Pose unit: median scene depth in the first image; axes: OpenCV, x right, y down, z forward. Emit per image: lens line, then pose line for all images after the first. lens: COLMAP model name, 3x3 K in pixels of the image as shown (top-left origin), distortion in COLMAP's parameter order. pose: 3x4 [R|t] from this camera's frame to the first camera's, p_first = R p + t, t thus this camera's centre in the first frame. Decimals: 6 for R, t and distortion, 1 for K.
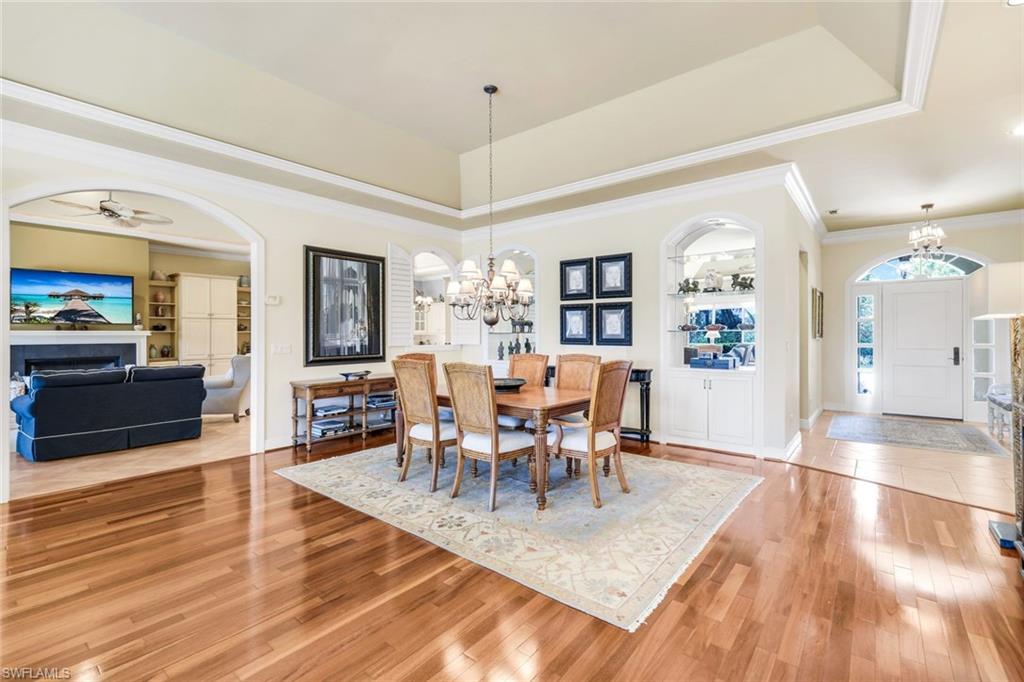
lens RADIAL K [[461.2, 0, 502.3], [0, 461.2, 342.3], [0, 0, 1]] dist [0.003134, 0.001802]
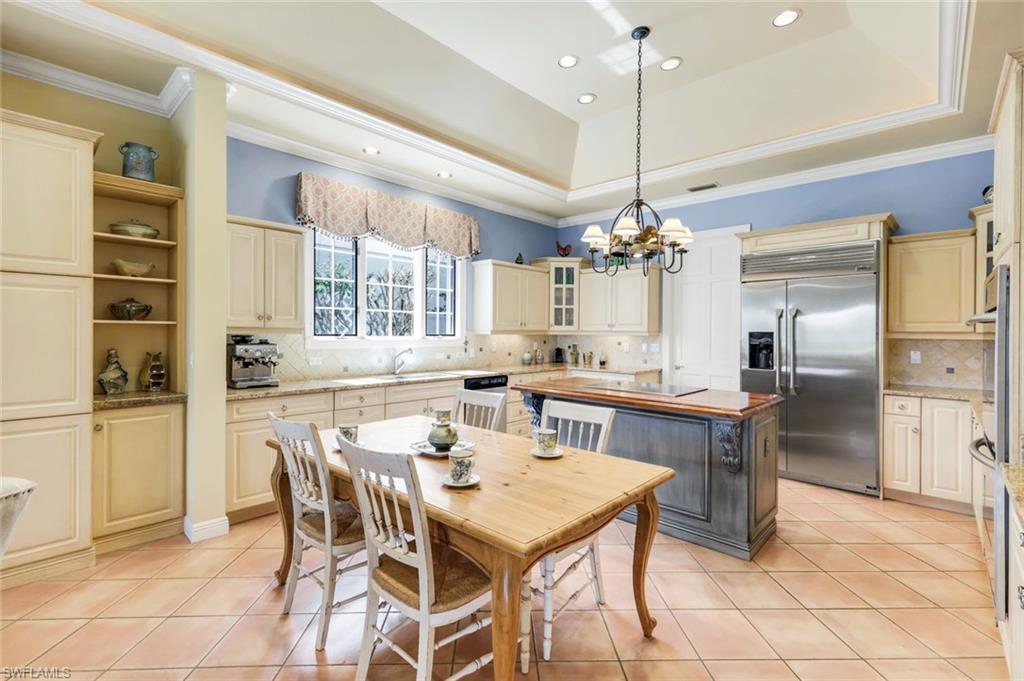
lens RADIAL K [[461.2, 0, 520.4], [0, 461.2, 336.2], [0, 0, 1]] dist [0.003134, 0.001802]
pose [[0.997886, 0.014208, -0.063419, -0.440546], [-0.014632, 0.999874, -0.006232, -0.022307], [0.063323, 0.007147, 0.997968, 1.081208]]
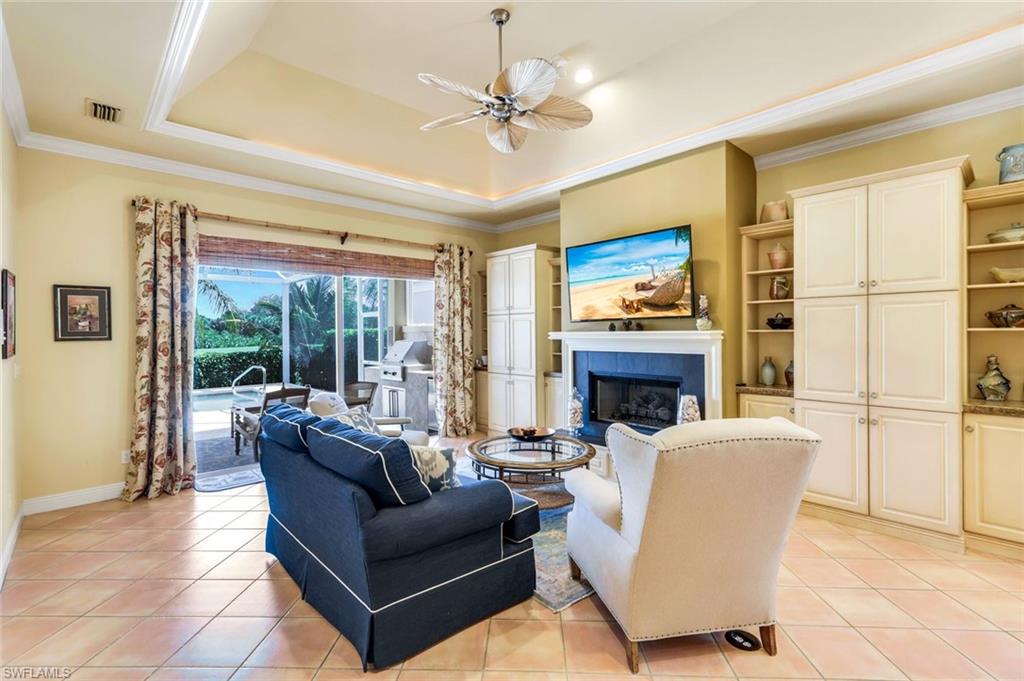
lens RADIAL K [[461.2, 0, 498.7], [0, 461.2, 339.1], [0, 0, 1]] dist [0.003134, 0.001802]
pose [[-0.156040, 0.015613, -0.987627, -0.323622], [-0.007132, 0.999831, 0.016932, -0.028464], [0.987725, 0.009686, -0.155902, 1.096346]]
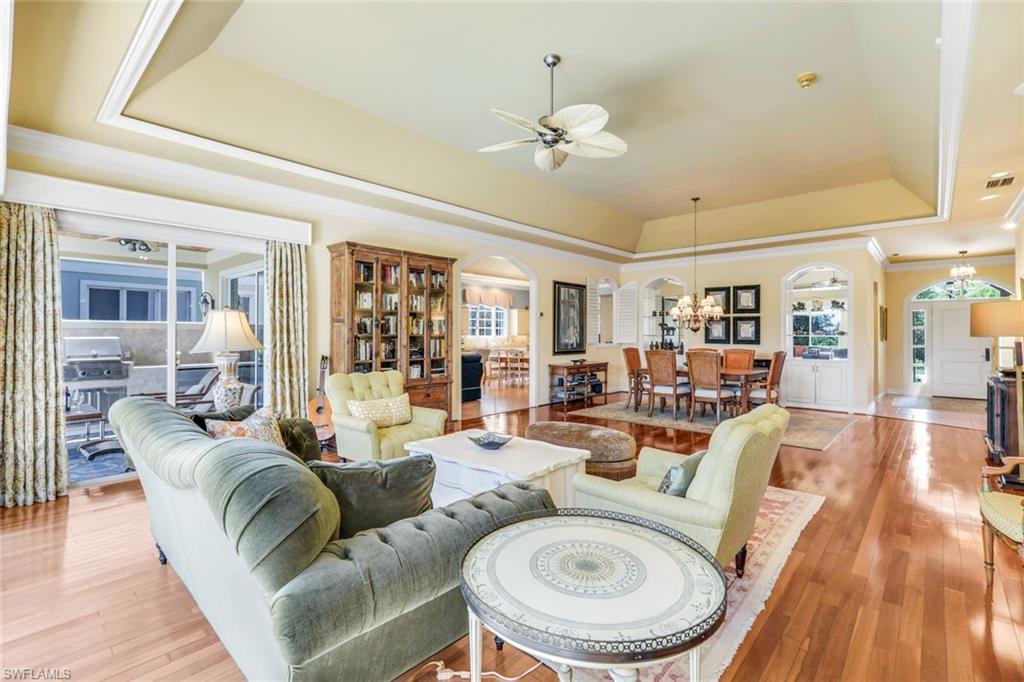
lens RADIAL K [[461.2, 0, 508.1], [0, 461.2, 337.3], [0, 0, 1]] dist [0.003134, 0.001802]
pose [[0.998156, 0.008447, -0.060111, -0.451132], [-0.009117, 0.999899, -0.010880, 0.007490], [0.060013, 0.011408, 0.998132, -0.574780]]
